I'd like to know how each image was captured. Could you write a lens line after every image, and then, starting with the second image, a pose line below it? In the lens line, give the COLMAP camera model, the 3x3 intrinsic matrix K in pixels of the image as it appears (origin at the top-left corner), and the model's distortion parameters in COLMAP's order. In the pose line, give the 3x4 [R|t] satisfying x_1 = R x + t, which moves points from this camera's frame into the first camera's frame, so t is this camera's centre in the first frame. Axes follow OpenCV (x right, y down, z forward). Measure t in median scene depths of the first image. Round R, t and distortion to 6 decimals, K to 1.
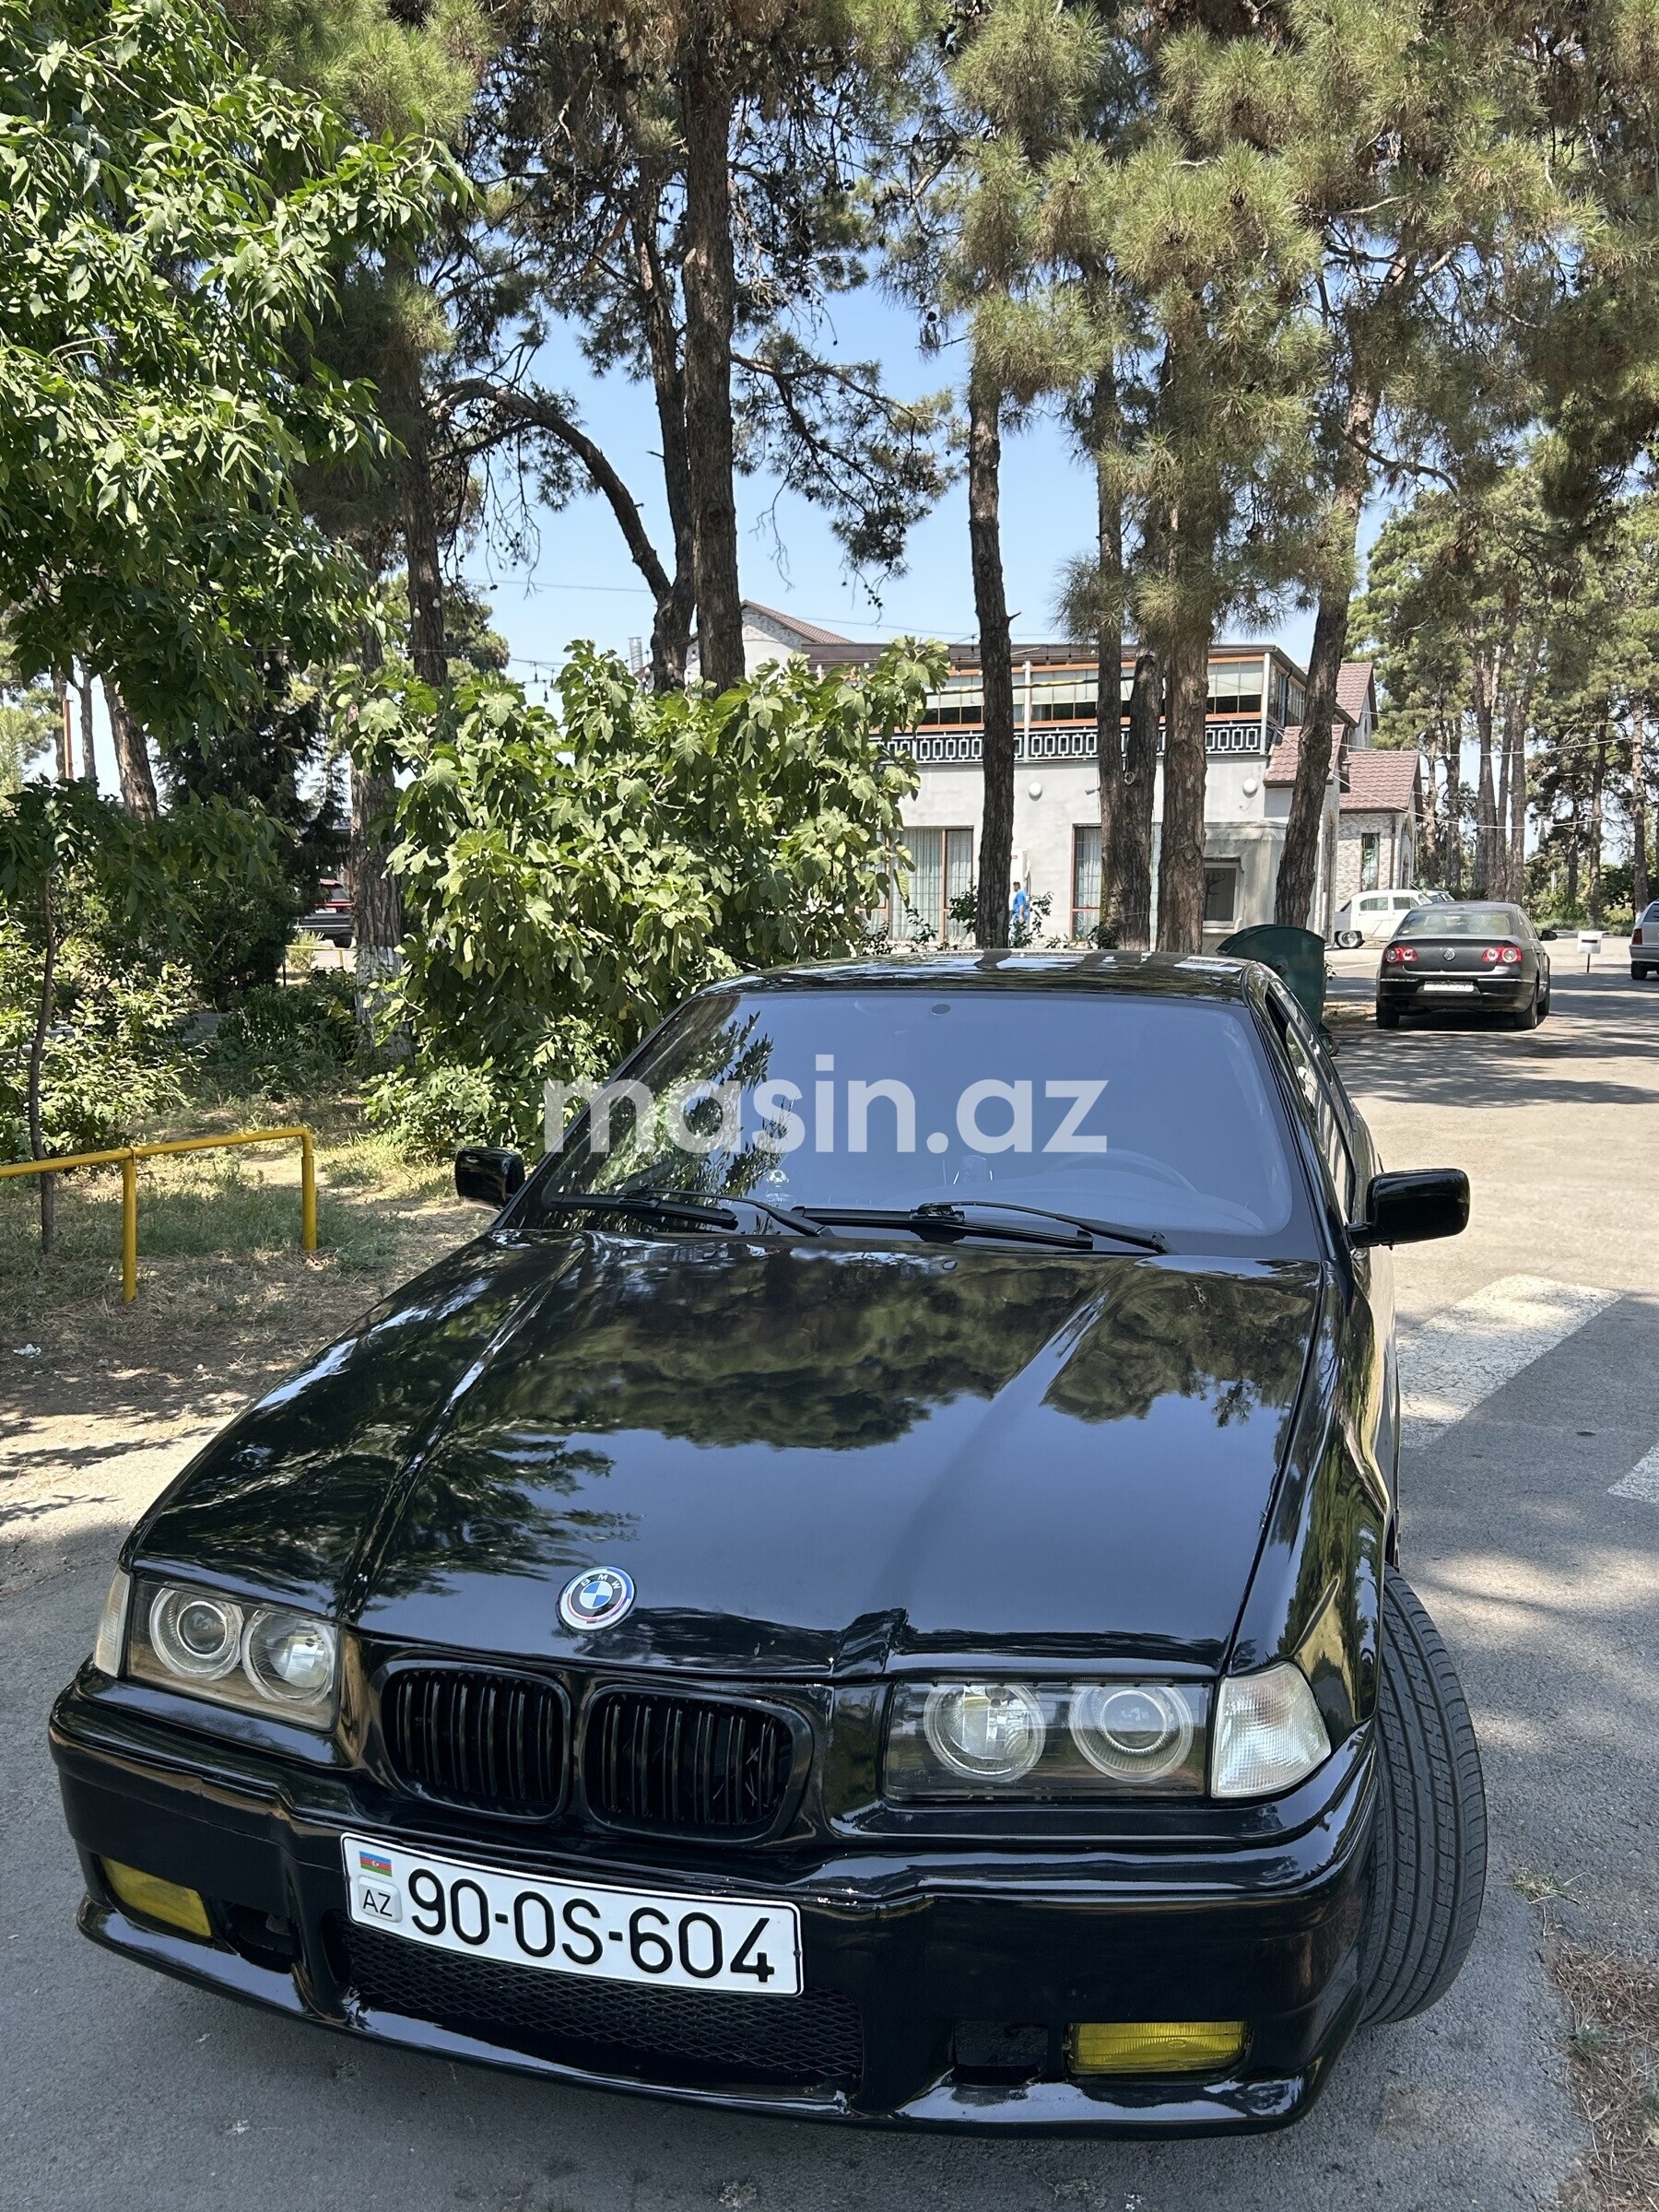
lens RADIAL K [[1887.3, 0, 829.8], [0, 1887.3, 1204.9], [0, 0, 1]] dist [0.002460, 0.000781]
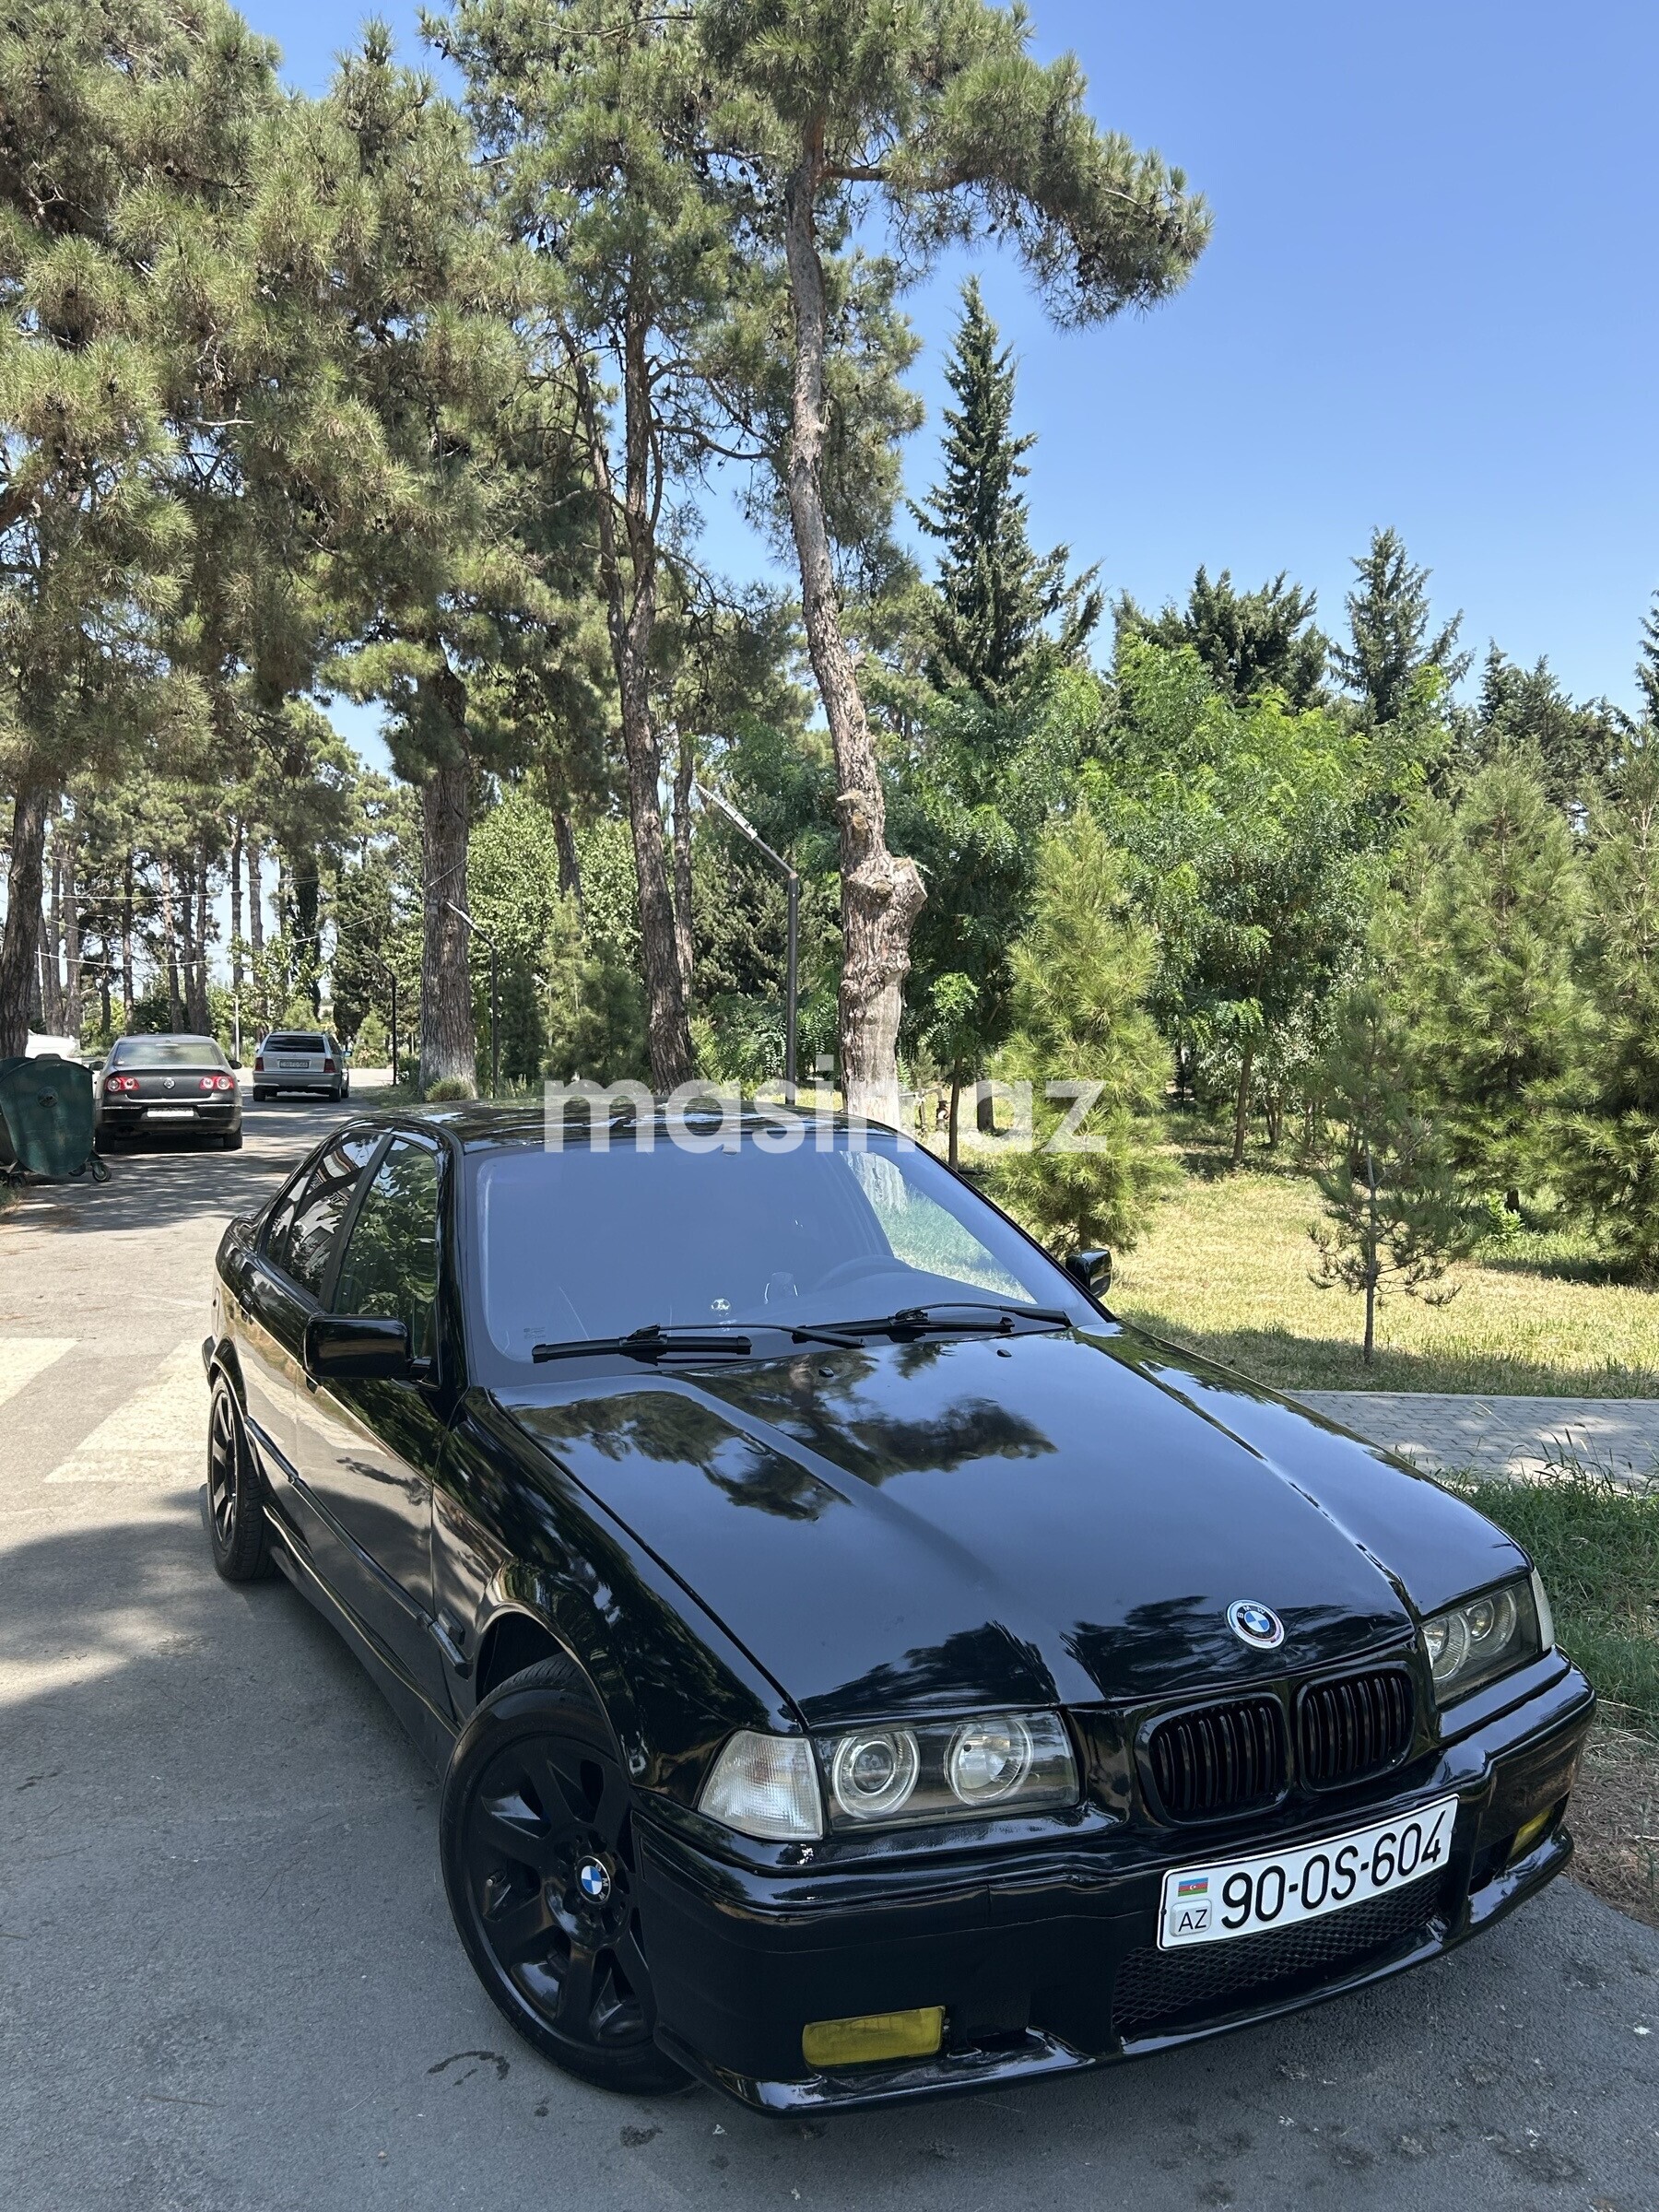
lens RADIAL K [[1735.0, 0, 828.8], [0, 1735.0, 1174.0], [0, 0, 1]] dist [0.022170, -0.044615]
pose [[0.714807, -0.048008, 0.697672, -0.208372], [0.101534, 0.994194, -0.035616, -0.014482], [-0.691912, 0.096296, 0.715532, 0.061126]]
